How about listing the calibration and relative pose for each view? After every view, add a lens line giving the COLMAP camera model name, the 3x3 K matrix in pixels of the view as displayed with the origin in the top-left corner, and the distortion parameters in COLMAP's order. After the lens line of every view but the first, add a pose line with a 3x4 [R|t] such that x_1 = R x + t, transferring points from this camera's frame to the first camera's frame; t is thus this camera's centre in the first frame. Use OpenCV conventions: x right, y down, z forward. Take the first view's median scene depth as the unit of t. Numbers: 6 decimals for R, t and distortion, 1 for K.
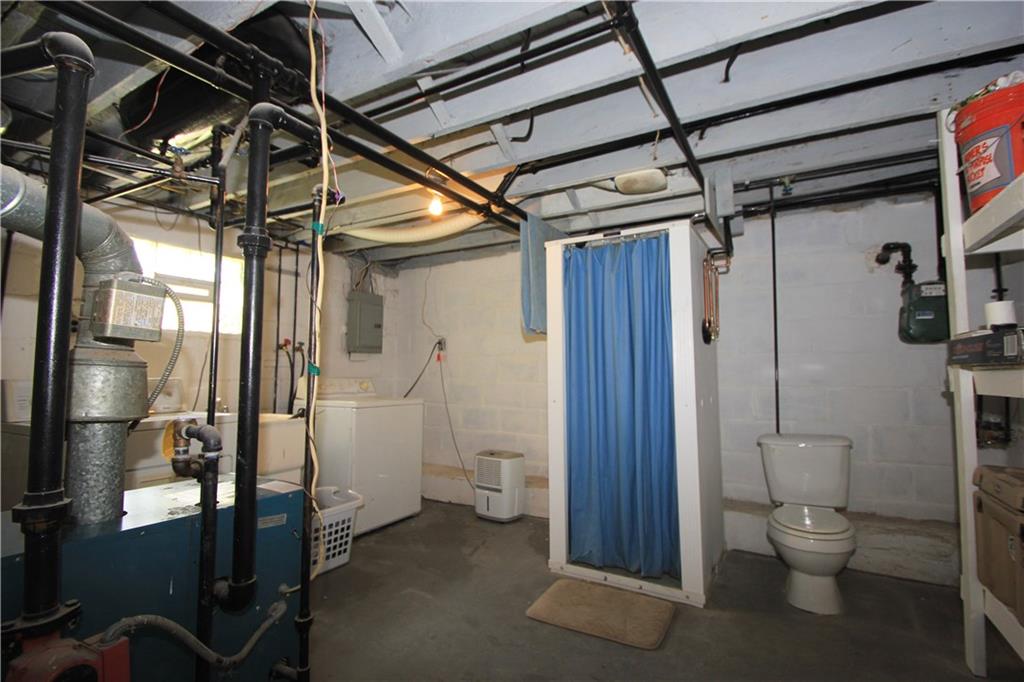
lens RADIAL K [[468.2, 0, 519.6], [0, 468.2, 336.8], [0, 0, 1]] dist [-0.001678, -0.009346]
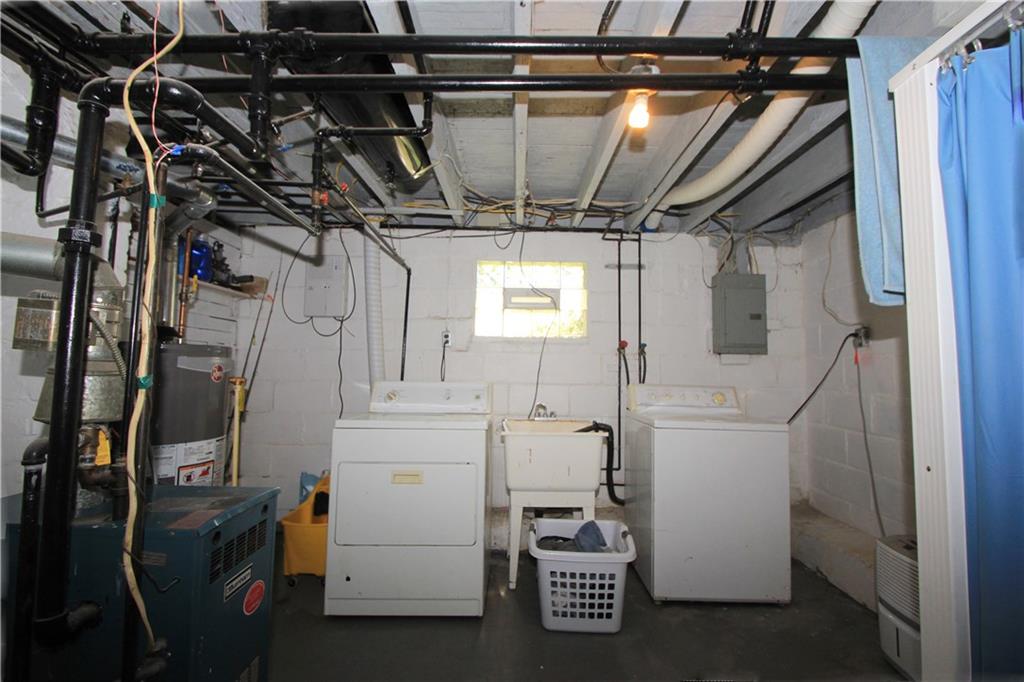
lens RADIAL K [[468.2, 0, 519.6], [0, 468.2, 336.8], [0, 0, 1]] dist [-0.001678, -0.009346]
pose [[0.485901, -0.056406, -0.872192, 0.237131], [0.050871, 0.998049, -0.036205, 0.024580], [0.872532, -0.026778, 0.487823, 0.500394]]
